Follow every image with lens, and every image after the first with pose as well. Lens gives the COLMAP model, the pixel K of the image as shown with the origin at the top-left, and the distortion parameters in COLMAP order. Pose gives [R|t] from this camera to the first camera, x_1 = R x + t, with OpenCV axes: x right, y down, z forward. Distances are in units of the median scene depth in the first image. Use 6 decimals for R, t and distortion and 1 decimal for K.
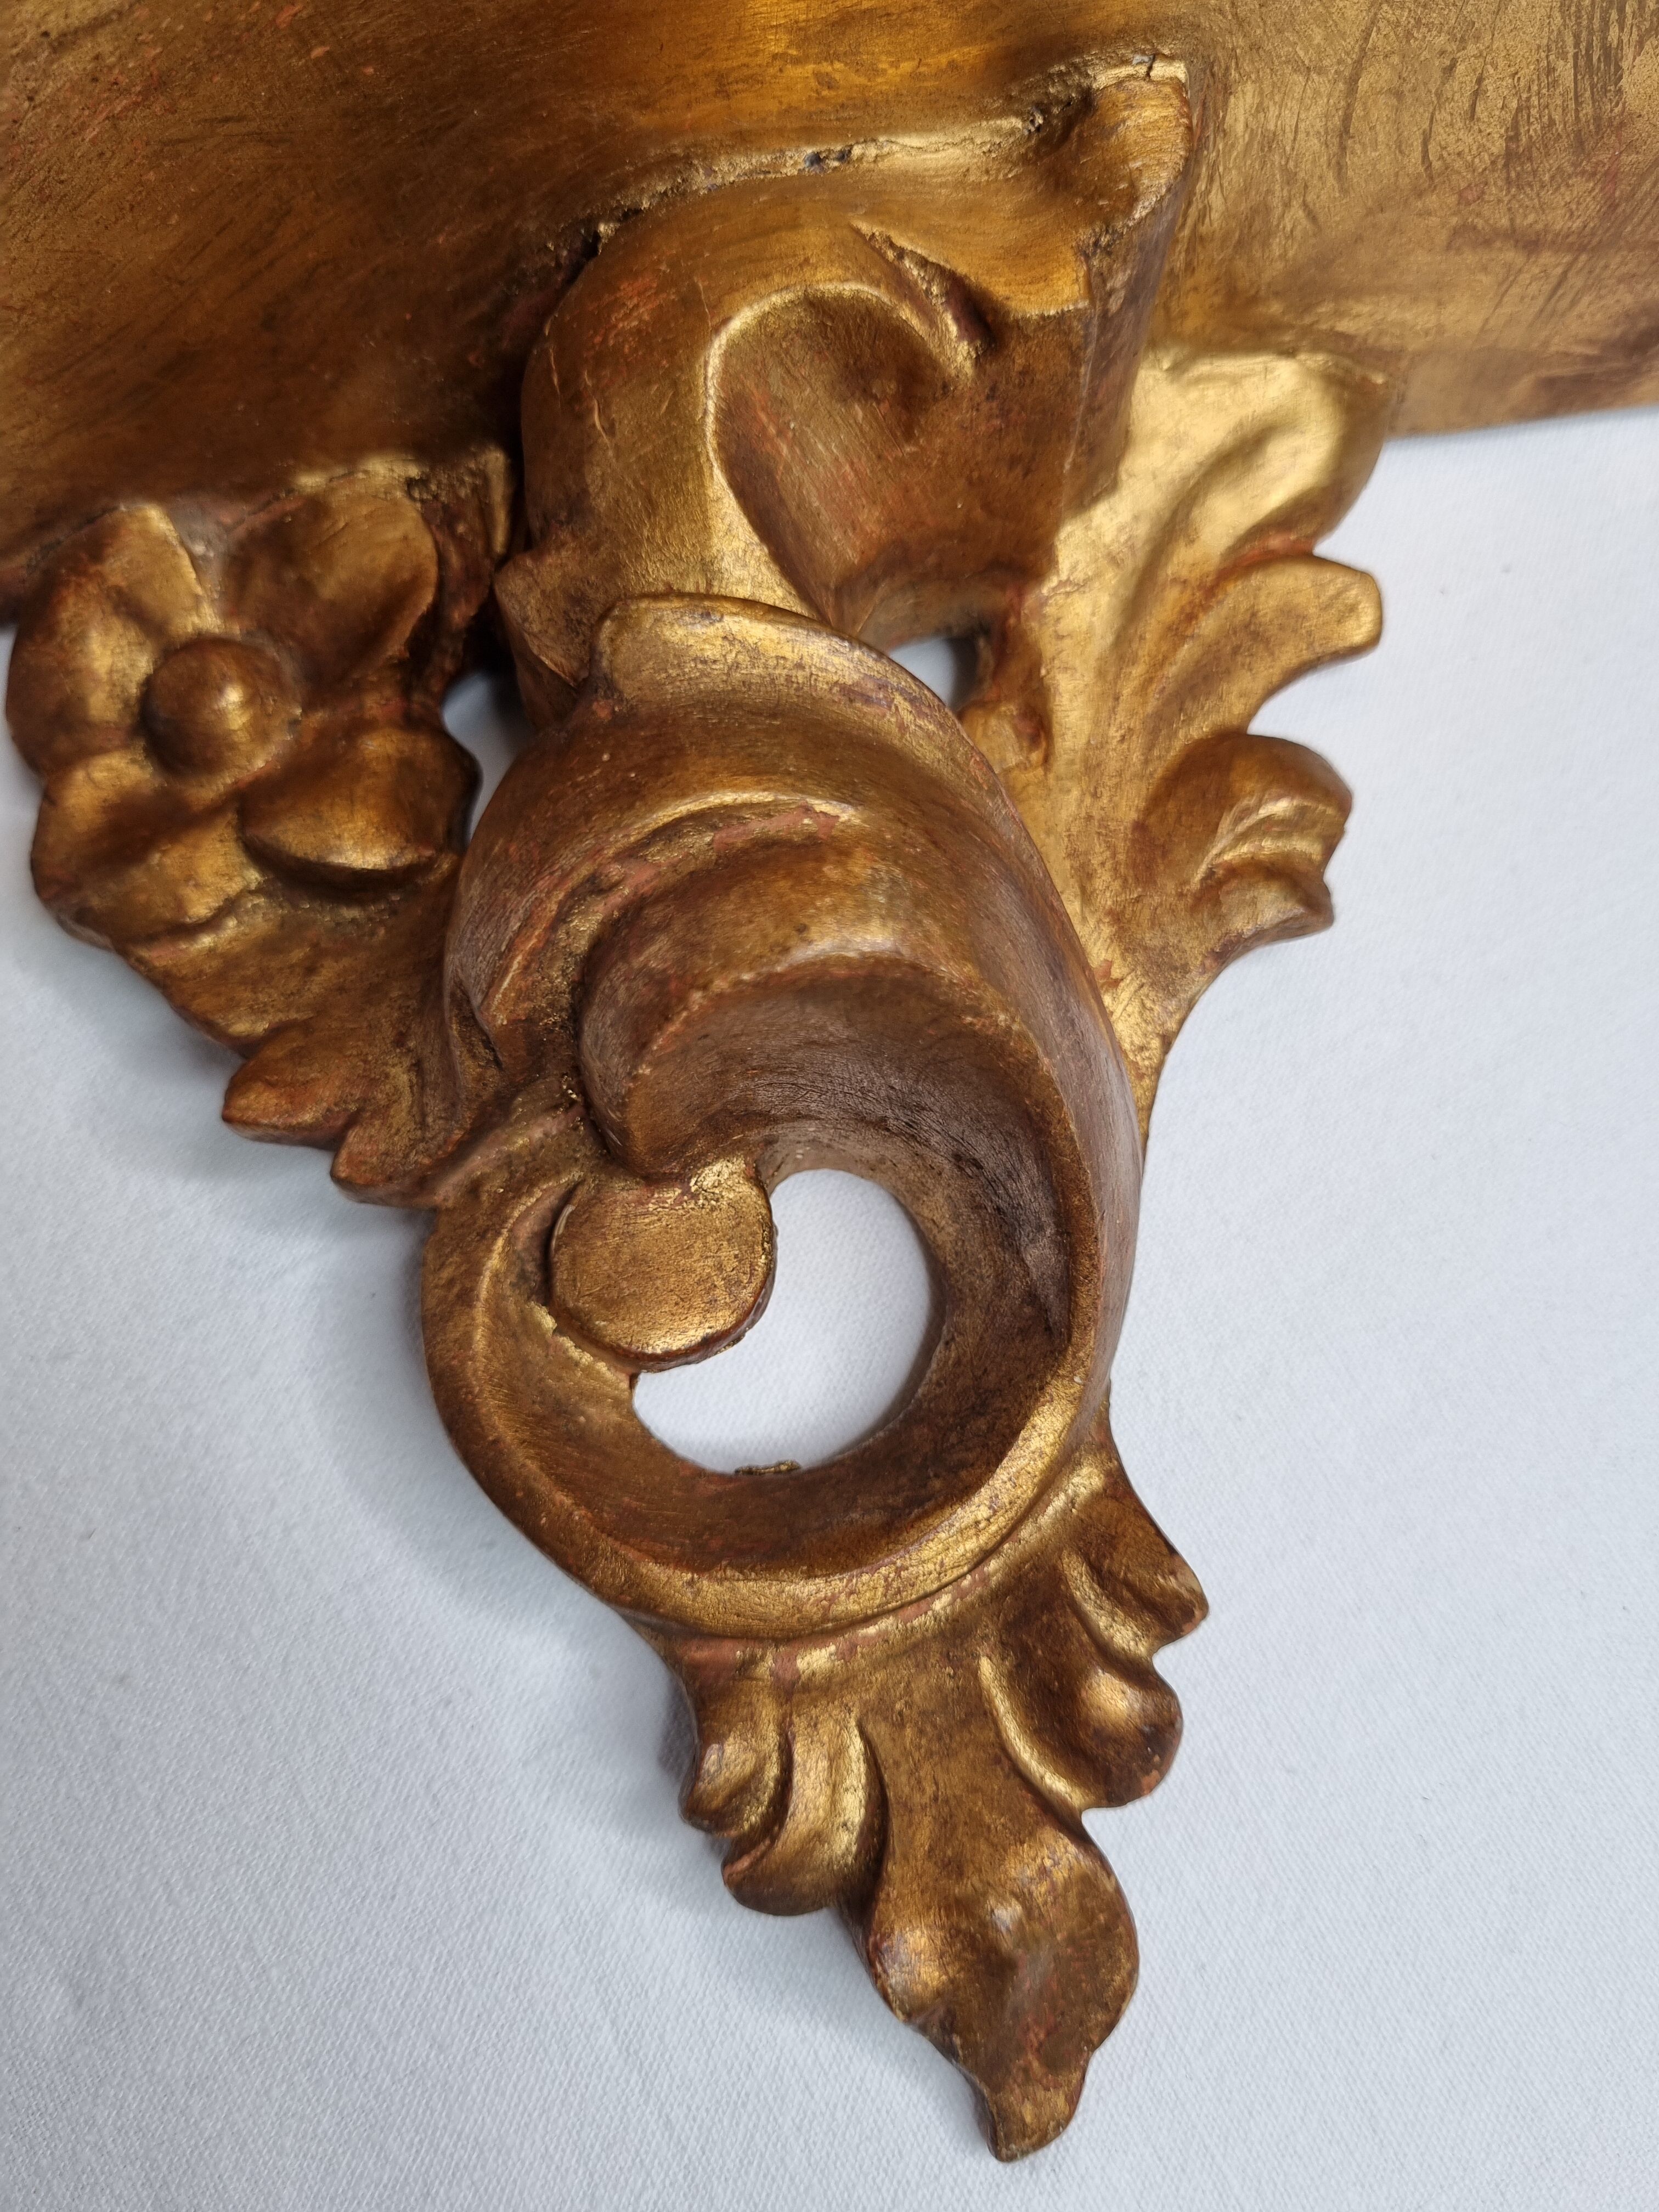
lens RADIAL K [[1450.0, 0, 829.5], [0, 1450.0, 1106.0], [0, 0, 1]] dist [-0.053658, -0.000068]
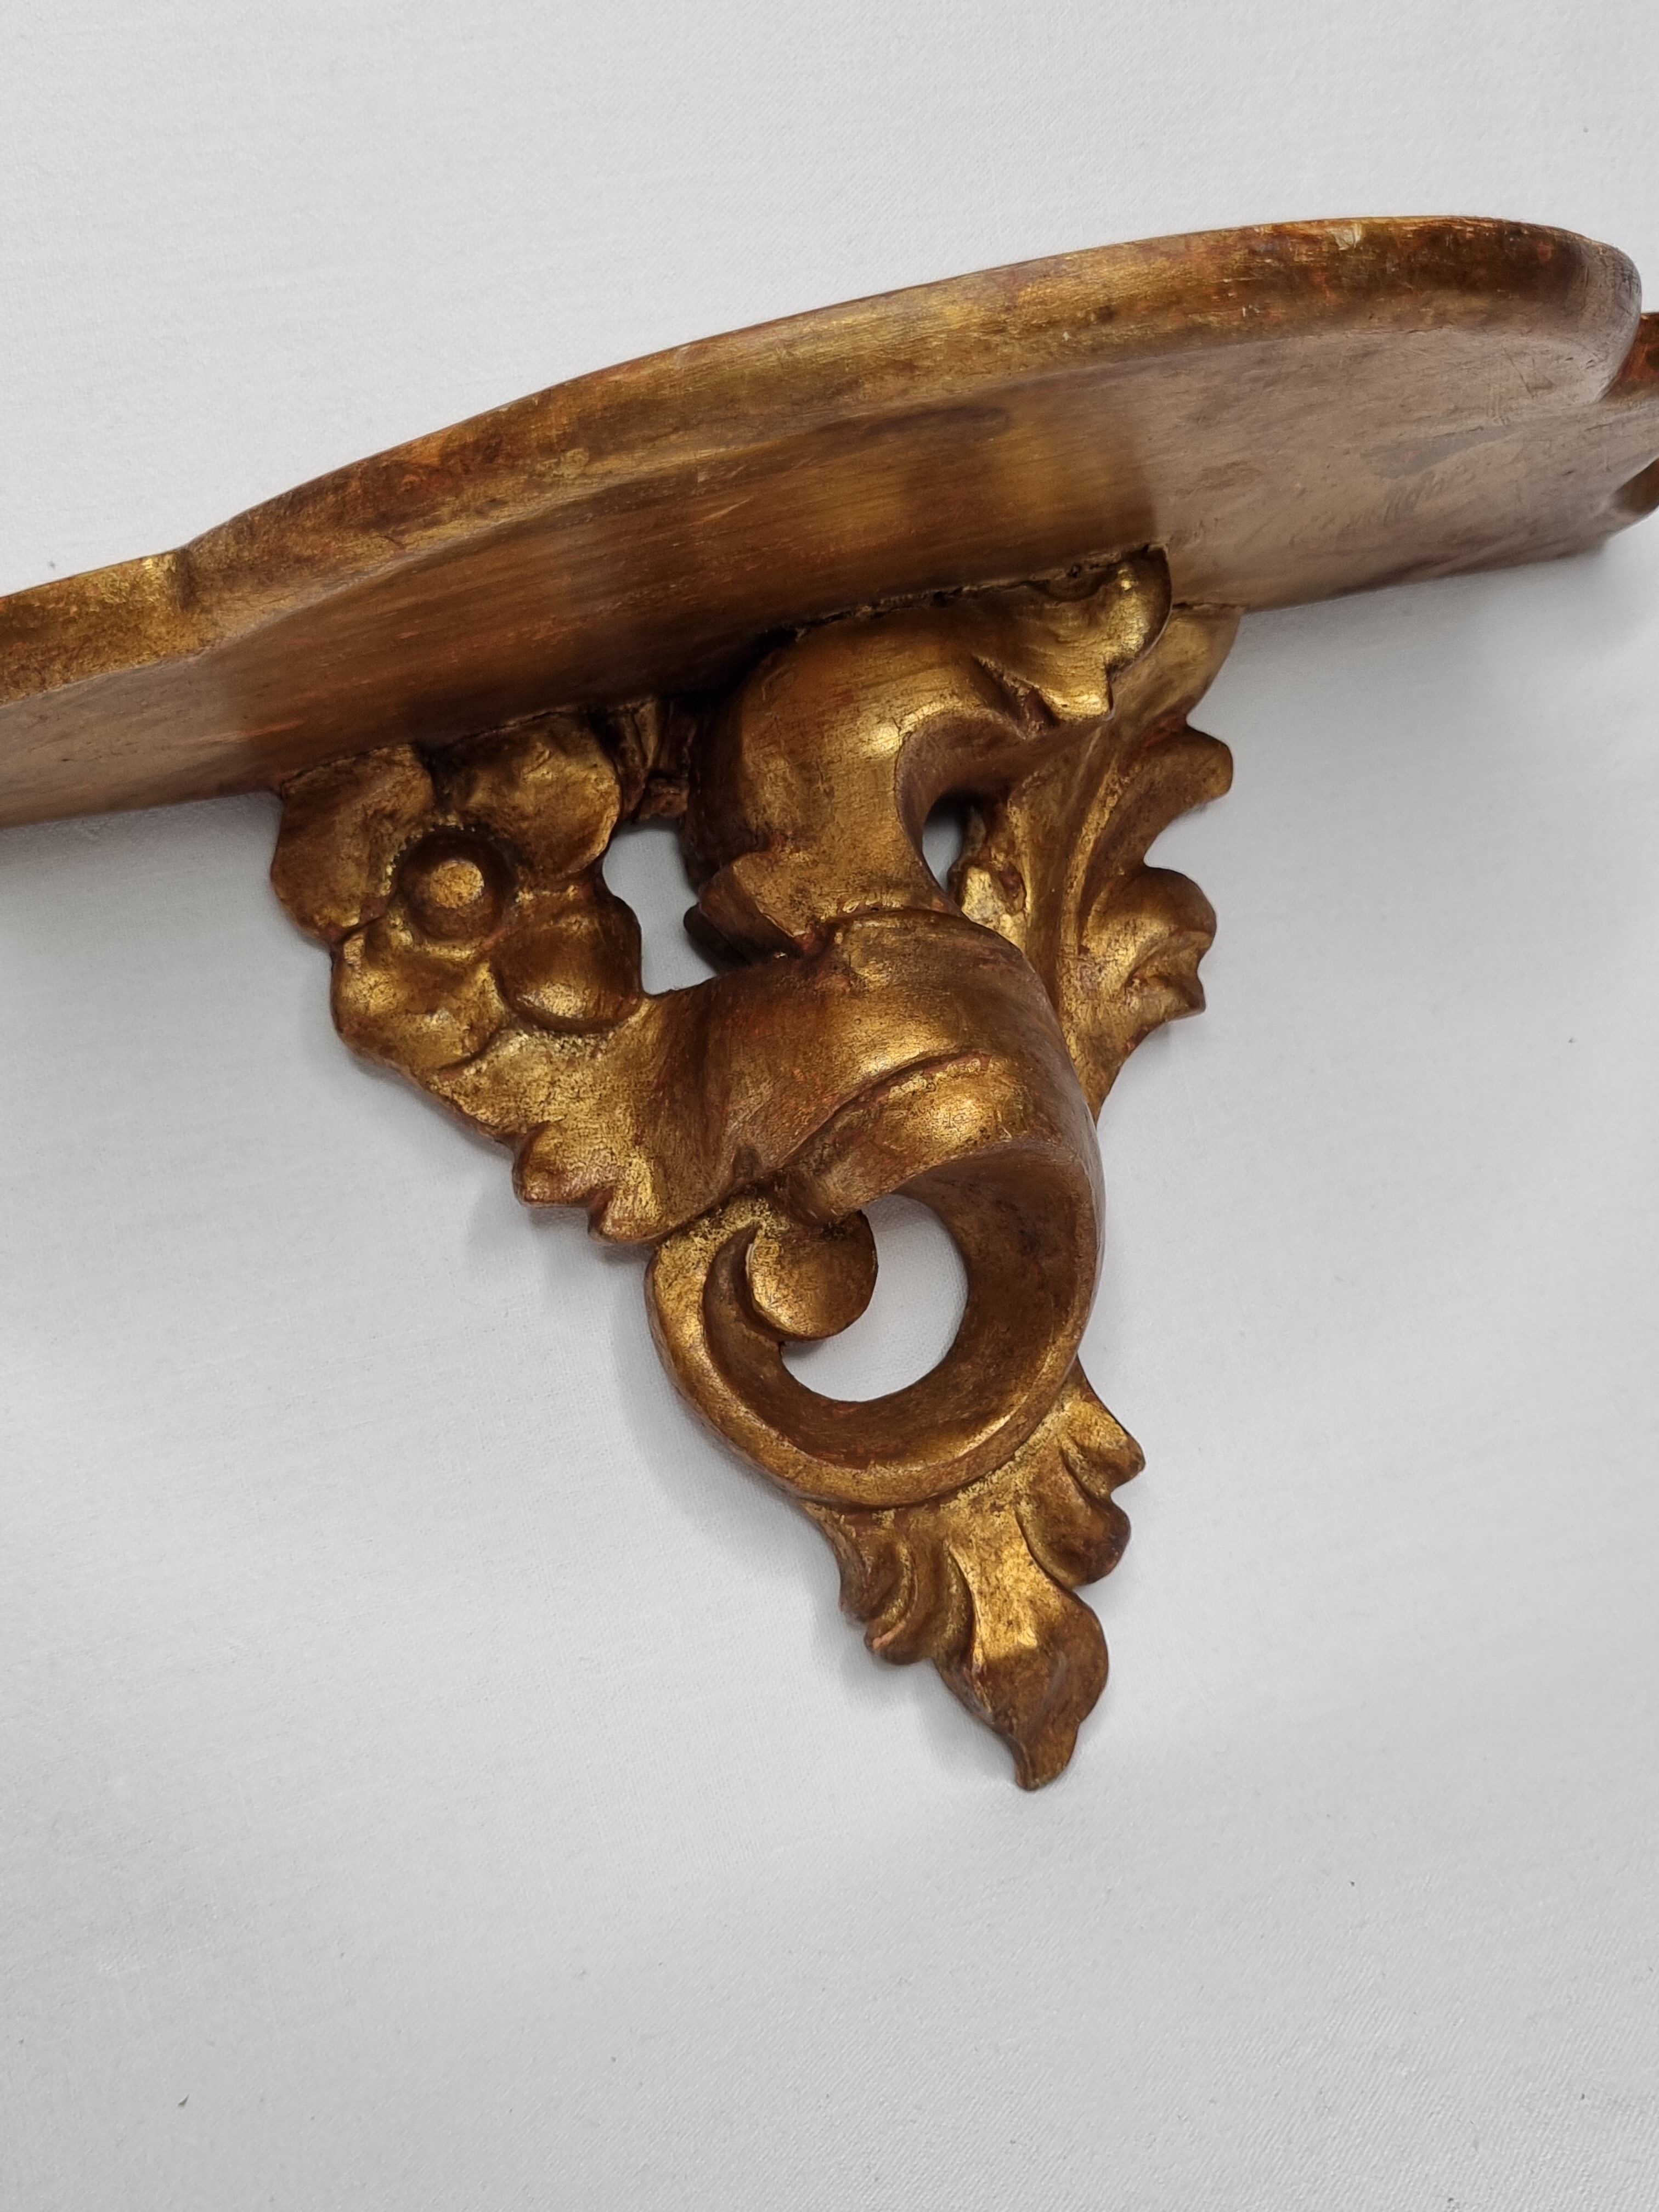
lens RADIAL K [[1450.0, 0, 829.5], [0, 1450.0, 1106.0], [0, 0, 1]] dist [-0.053658, -0.000068]
pose [[0.982476, -0.033300, 0.183391, -0.384619], [0.008538, 0.990918, 0.134194, -0.286556], [-0.186194, -0.130276, 0.973838, -0.503346]]
